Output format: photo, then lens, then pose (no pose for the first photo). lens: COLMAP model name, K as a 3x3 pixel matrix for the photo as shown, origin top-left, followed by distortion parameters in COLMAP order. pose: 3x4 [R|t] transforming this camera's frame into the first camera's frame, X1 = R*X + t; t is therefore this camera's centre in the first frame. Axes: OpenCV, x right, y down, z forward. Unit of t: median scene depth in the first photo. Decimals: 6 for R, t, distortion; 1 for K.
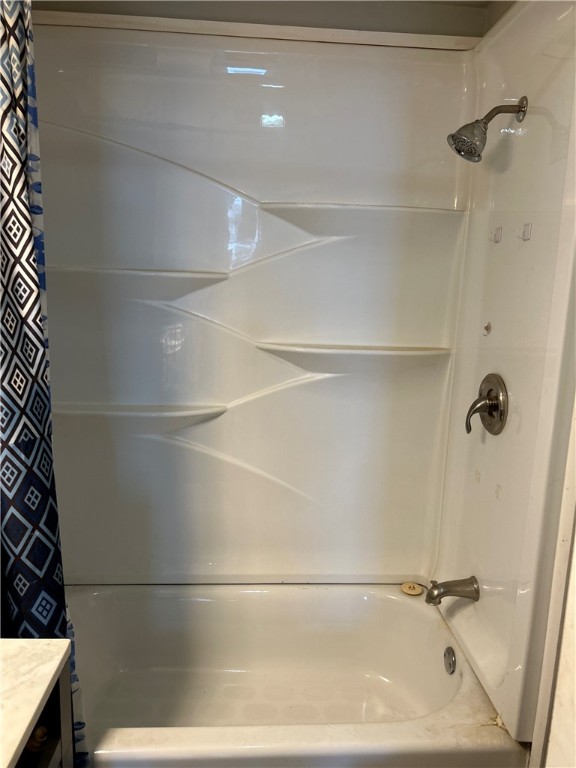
lens RADIAL K [[576.8, 0, 285.3], [0, 576.8, 384.3], [0, 0, 1]] dist [0.087659, -0.093621]
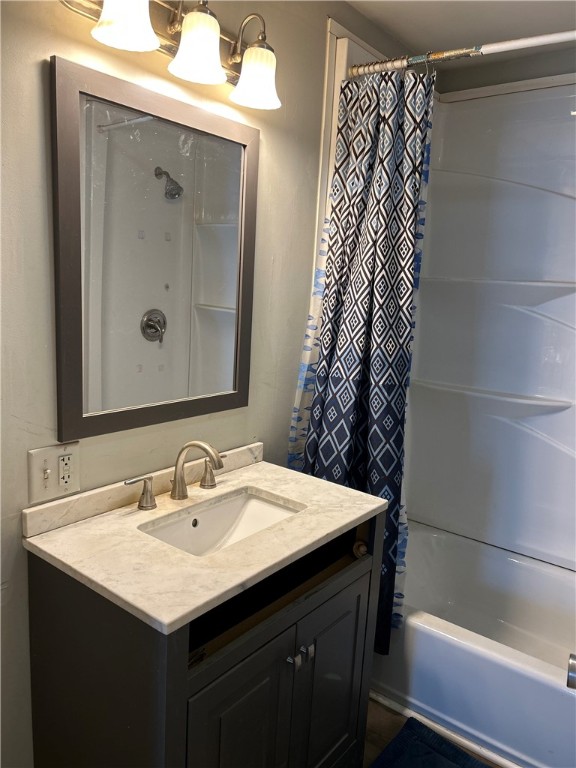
lens RADIAL K [[576.8, 0, 288.9], [0, 576.8, 382.1], [0, 0, 1]] dist [0.087659, -0.093621]
pose [[0.755158, 0.119990, -0.644468, 0.340427], [-0.149019, 0.988789, 0.009483, 0.114100], [0.638380, 0.088877, 0.764573, -0.341800]]
